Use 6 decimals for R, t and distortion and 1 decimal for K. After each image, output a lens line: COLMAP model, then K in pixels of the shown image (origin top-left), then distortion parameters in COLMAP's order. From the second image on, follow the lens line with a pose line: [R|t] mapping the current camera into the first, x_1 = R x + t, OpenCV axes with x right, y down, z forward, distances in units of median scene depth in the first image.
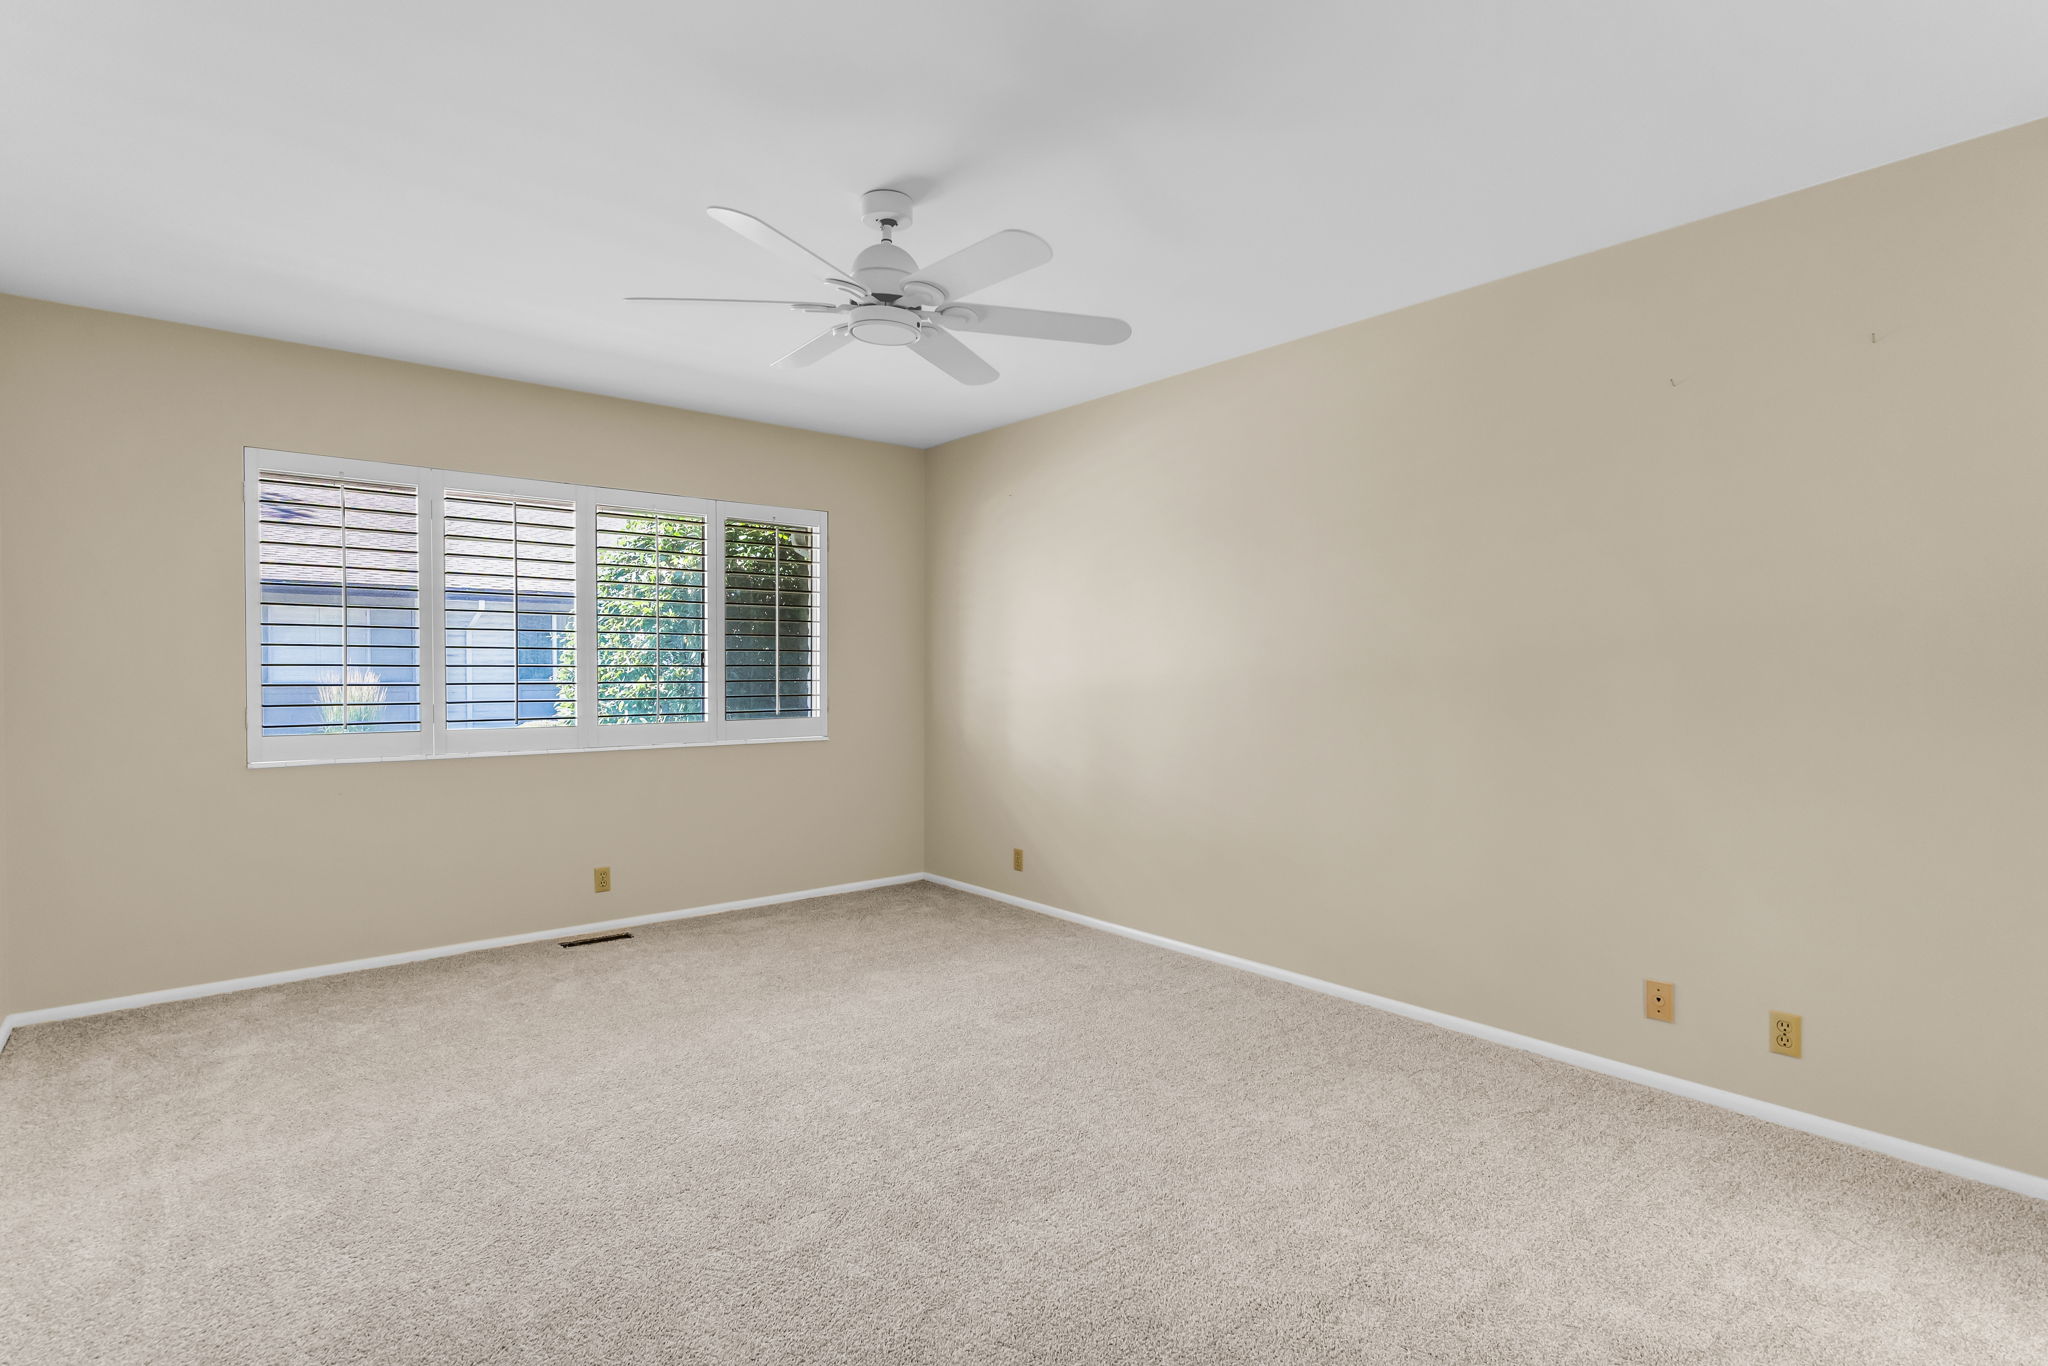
lens RADIAL K [[996.4, 0, 1021.1], [0, 996.4, 686.2], [0, 0, 1]] dist [-0.002278, 0.000963]
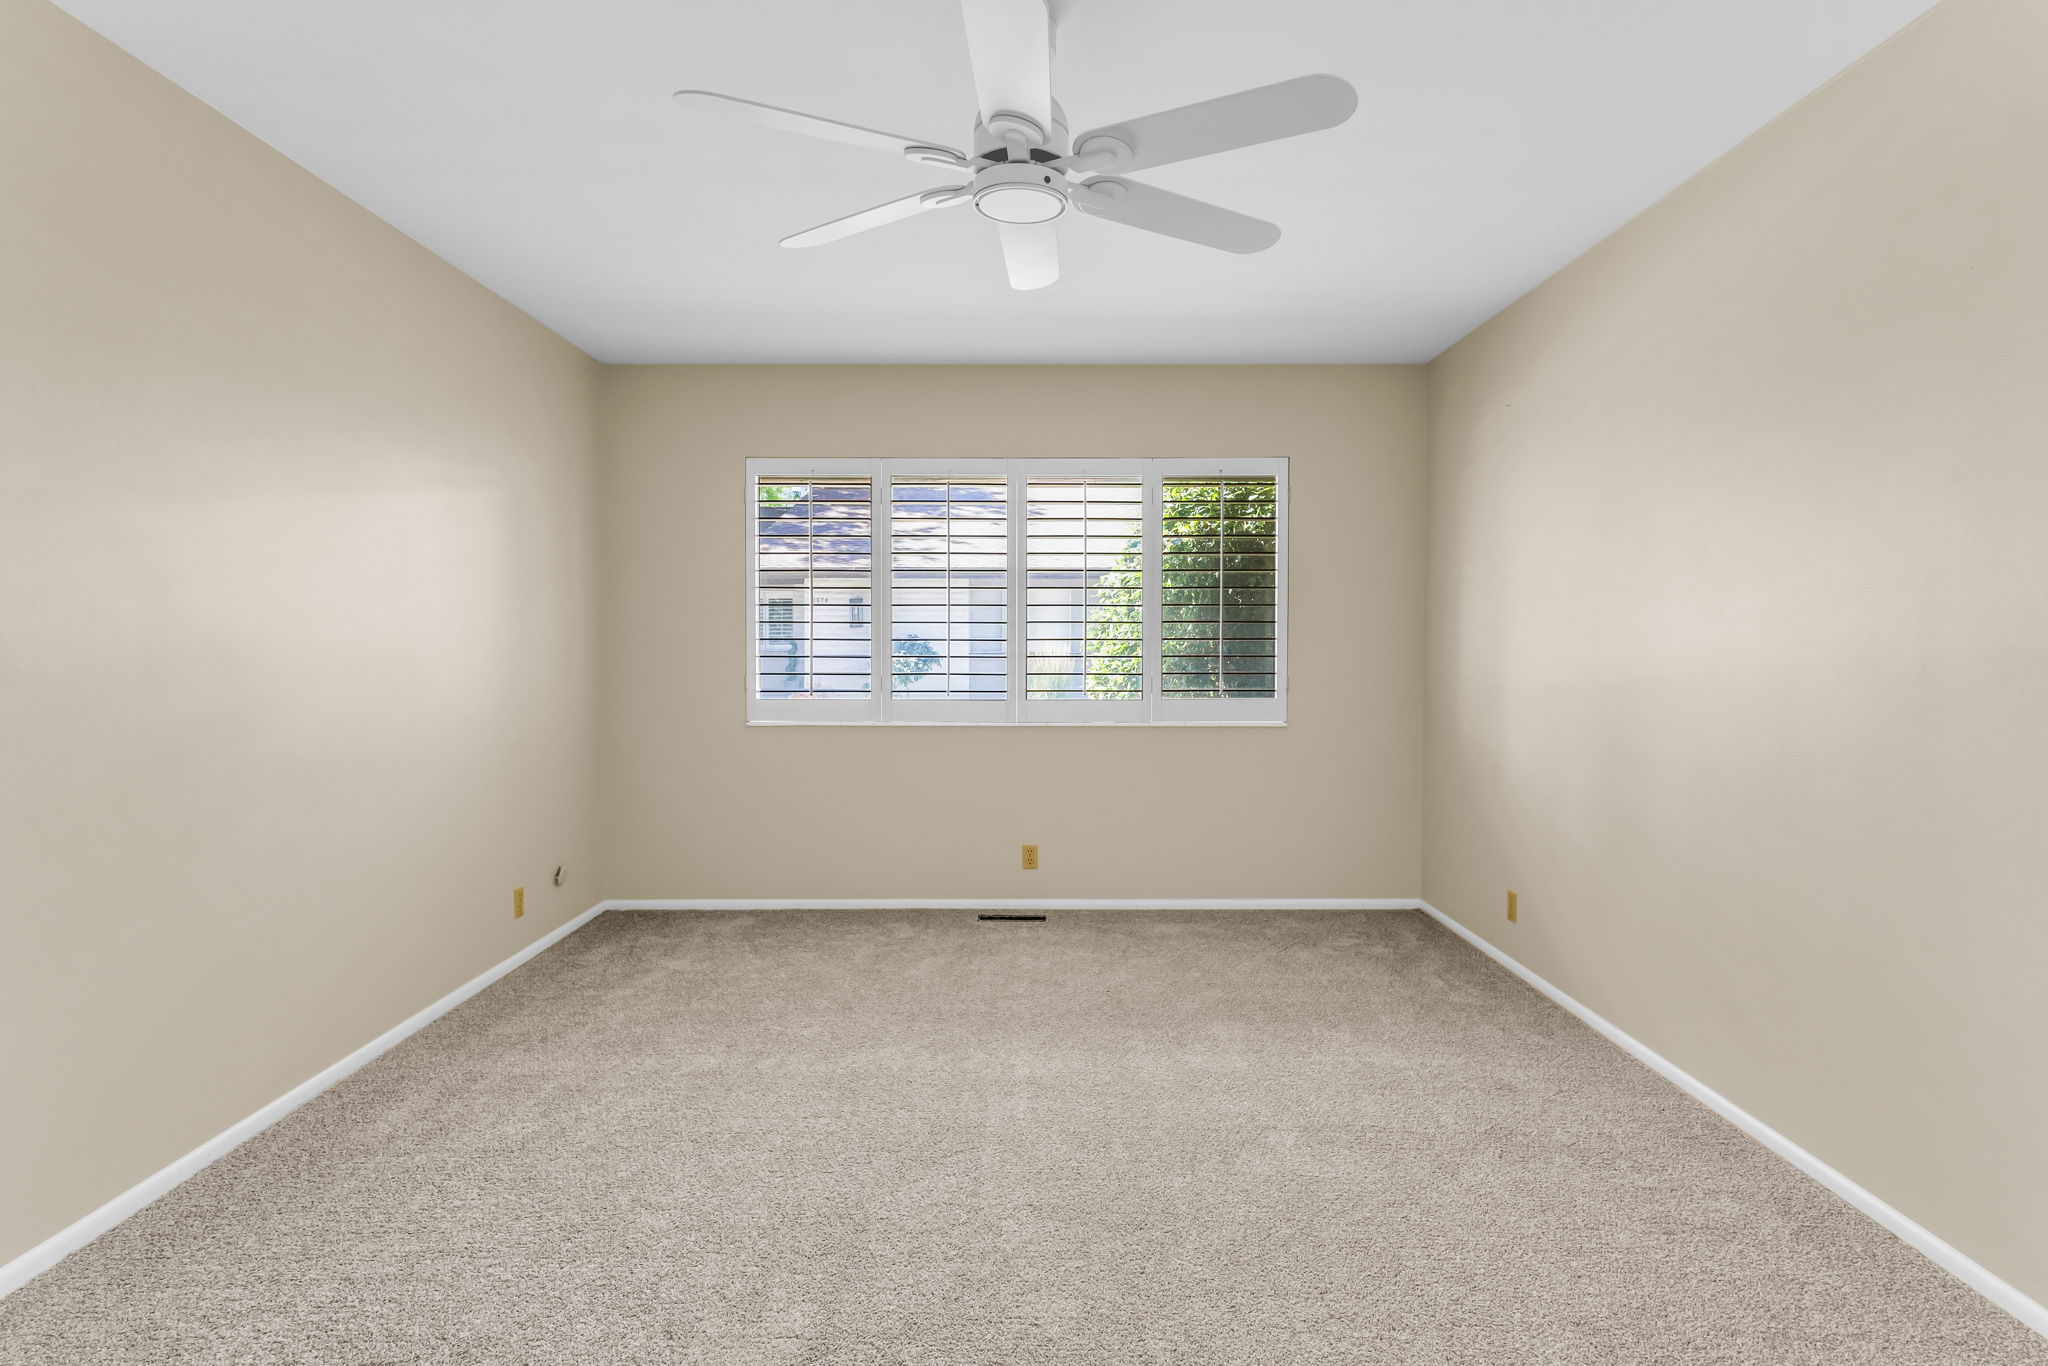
lens RADIAL K [[996.4, 0, 1025.0], [0, 996.4, 661.9], [0, 0, 1]] dist [-0.002278, 0.000963]
pose [[0.769498, 0.012977, -0.638518, 0.203153], [-0.009901, 0.999916, 0.008391, -0.006338], [0.638573, -0.000135, 0.769561, 0.241777]]
